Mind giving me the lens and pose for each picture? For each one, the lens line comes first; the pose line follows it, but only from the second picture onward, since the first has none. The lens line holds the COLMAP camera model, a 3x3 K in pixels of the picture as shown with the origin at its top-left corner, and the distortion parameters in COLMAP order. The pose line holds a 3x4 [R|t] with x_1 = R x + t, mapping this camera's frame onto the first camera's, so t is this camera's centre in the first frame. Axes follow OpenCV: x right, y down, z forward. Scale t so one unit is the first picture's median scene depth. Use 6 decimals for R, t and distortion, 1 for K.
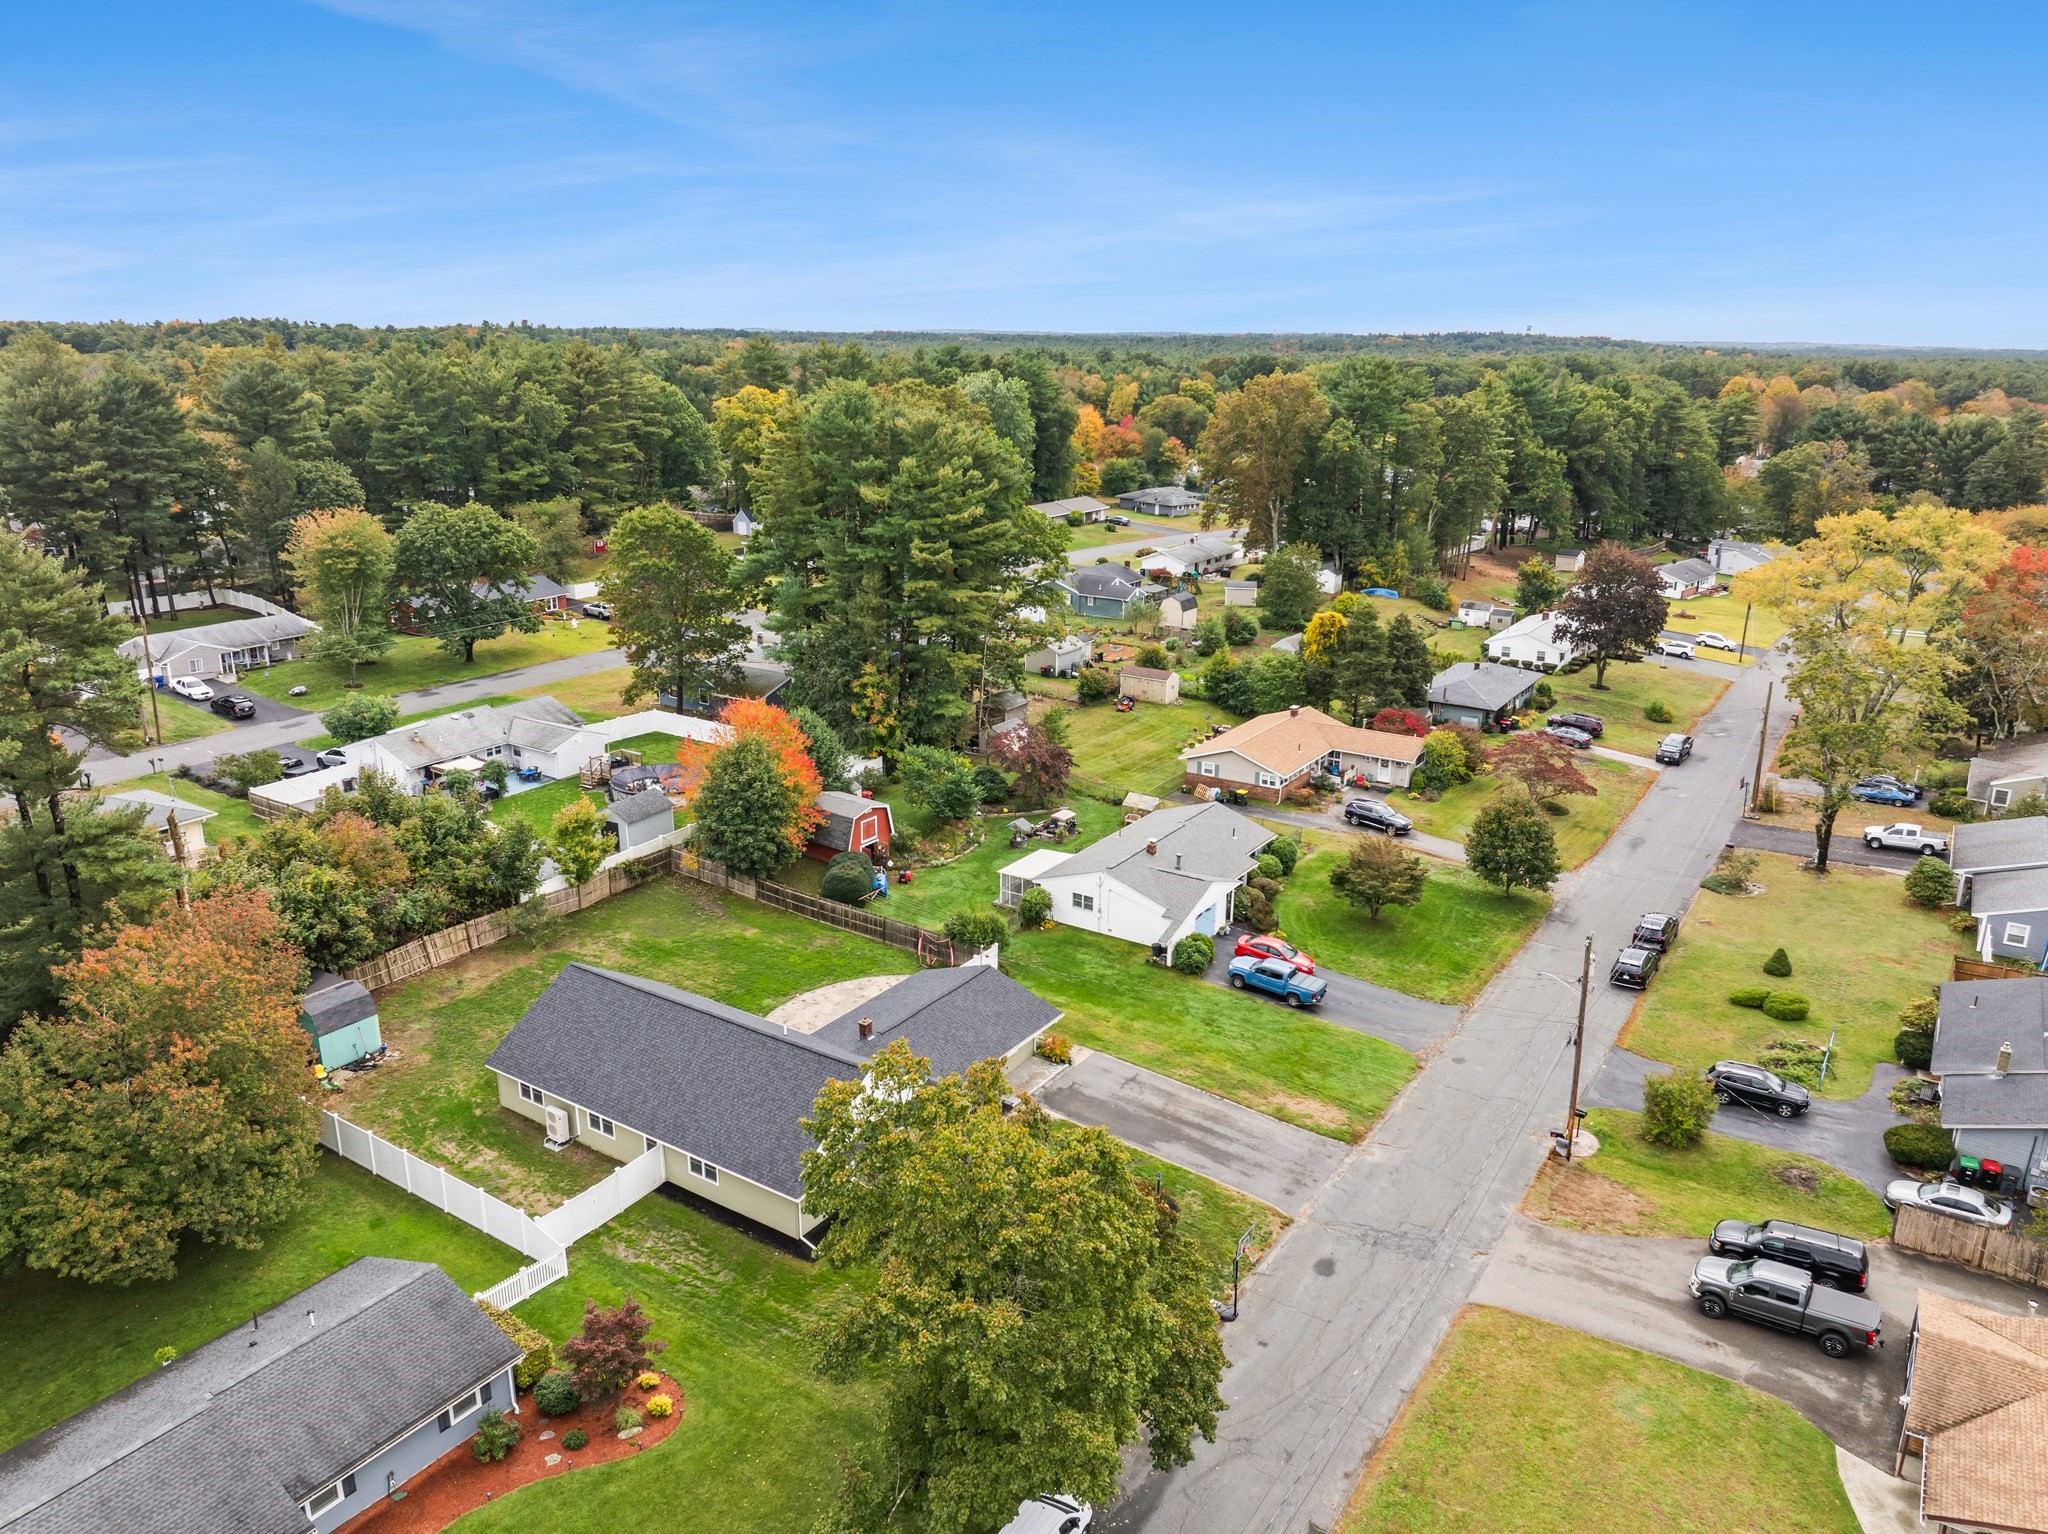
lens RADIAL K [[1441.0, 0, 1039.7], [0, 1441.0, 760.2], [0, 0, 1]] dist [-0.045575, 0.015274]
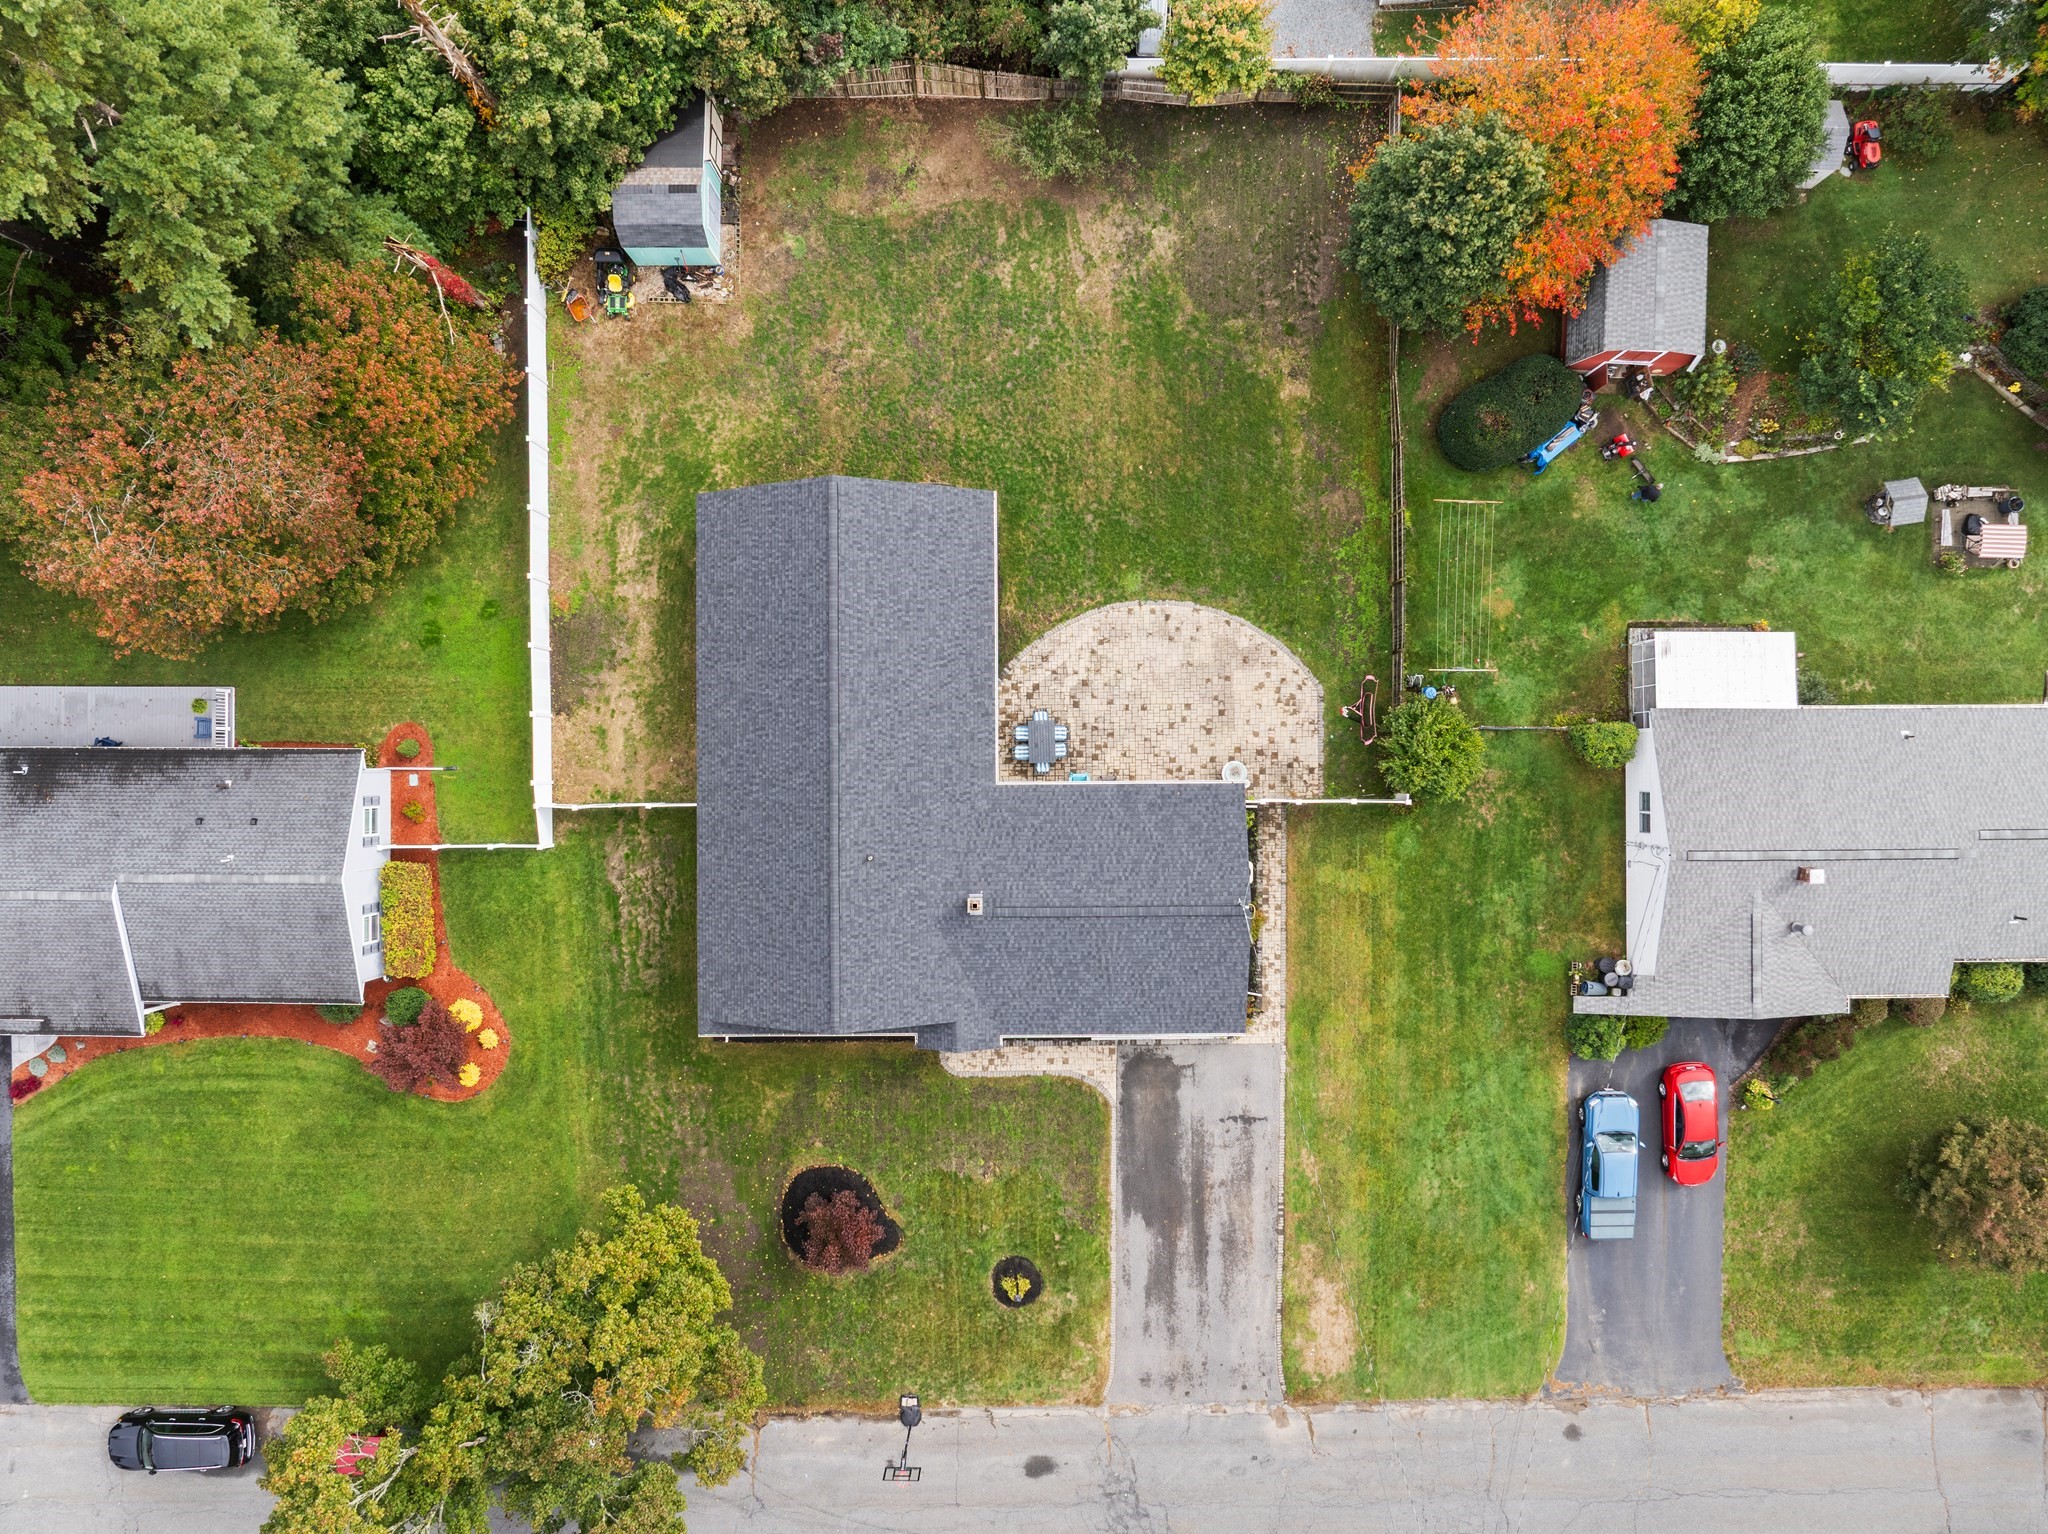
lens RADIAL K [[1441.0, 0, 1036.1], [0, 1441.0, 765.4], [0, 0, 1]] dist [-0.045575, 0.015274]
pose [[0.547692, 0.836445, -0.019817, -0.110540], [-0.227885, 0.171922, 0.958390, -0.406517], [0.805048, -0.520387, 0.284774, 0.627790]]
